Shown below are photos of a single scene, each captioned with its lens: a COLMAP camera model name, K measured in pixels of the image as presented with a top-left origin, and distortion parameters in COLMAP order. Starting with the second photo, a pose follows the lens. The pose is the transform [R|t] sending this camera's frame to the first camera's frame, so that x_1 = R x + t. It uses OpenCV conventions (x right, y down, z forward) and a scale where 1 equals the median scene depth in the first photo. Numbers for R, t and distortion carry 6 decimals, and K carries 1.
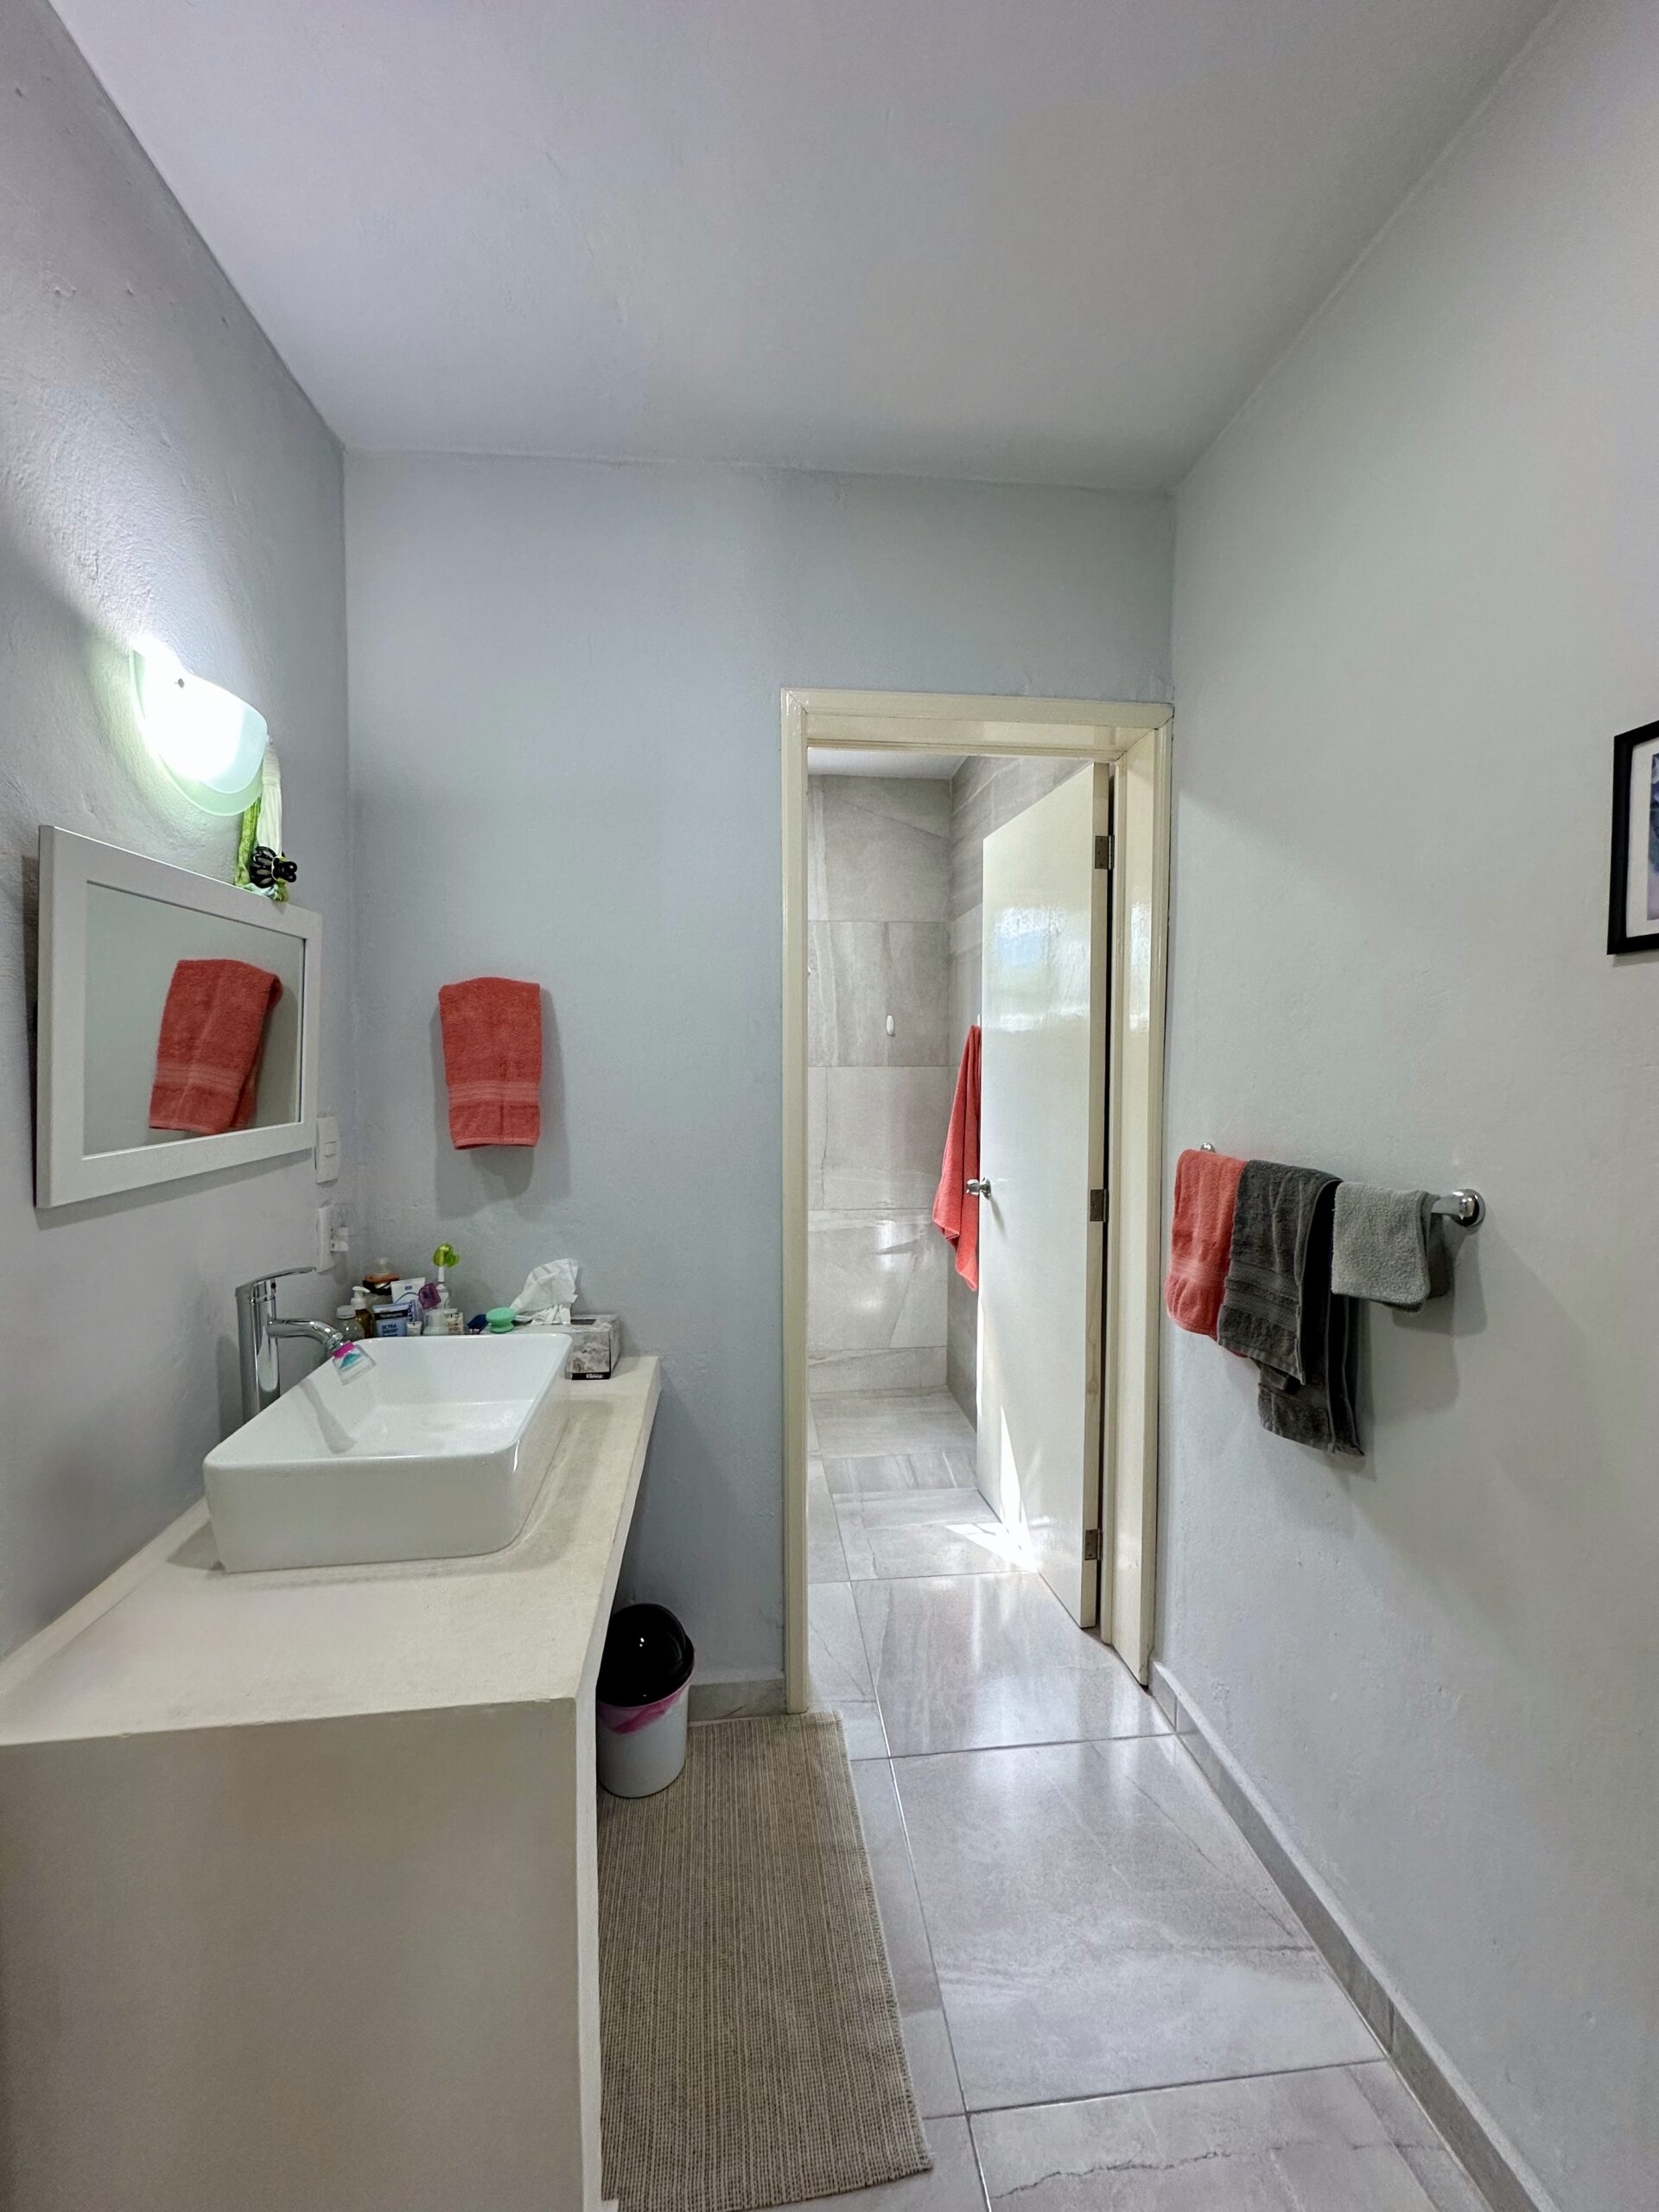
lens RADIAL K [[879.9, 0, 832.6], [0, 879.9, 1096.9], [0, 0, 1]] dist [-0.007054, 0.001488]
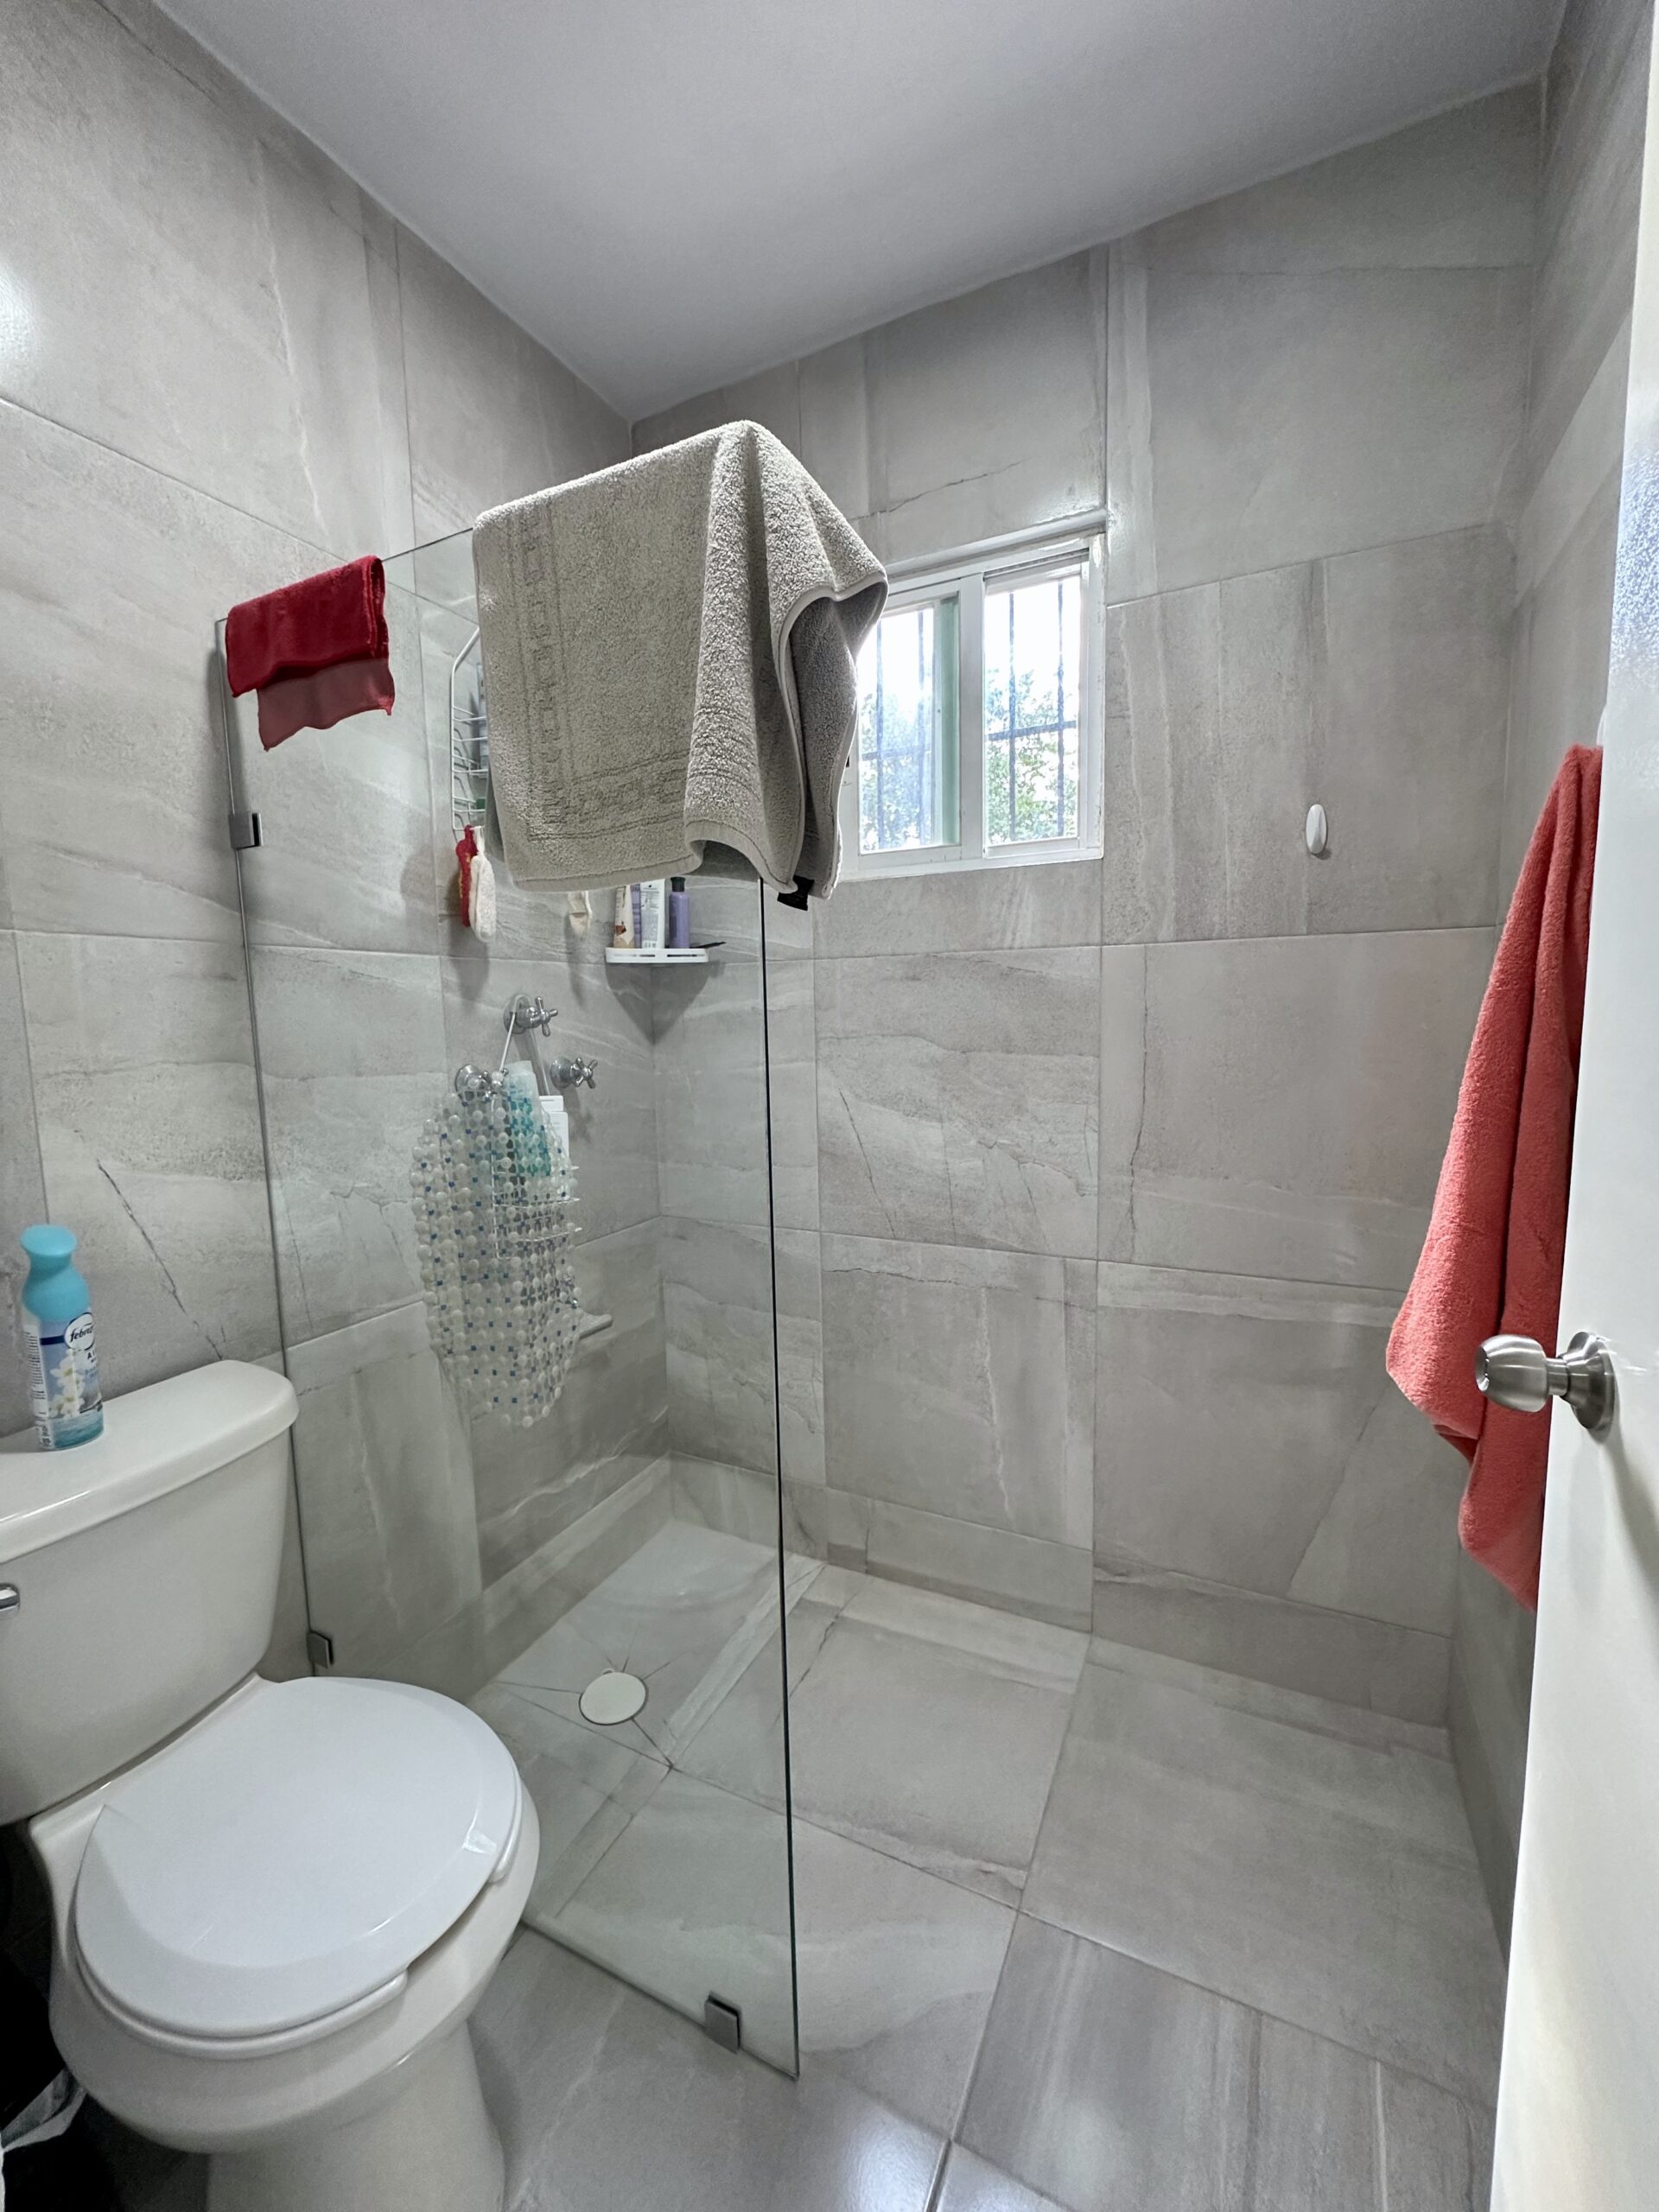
lens RADIAL K [[879.9, 0, 826.3], [0, 879.9, 1109.4], [0, 0, 1]] dist [-0.007054, 0.001488]
pose [[0.843900, 0.036145, -0.535282, 0.096299], [0.007062, 0.996893, 0.078448, 0.012660], [0.536455, -0.069982, 0.841022, 0.540553]]
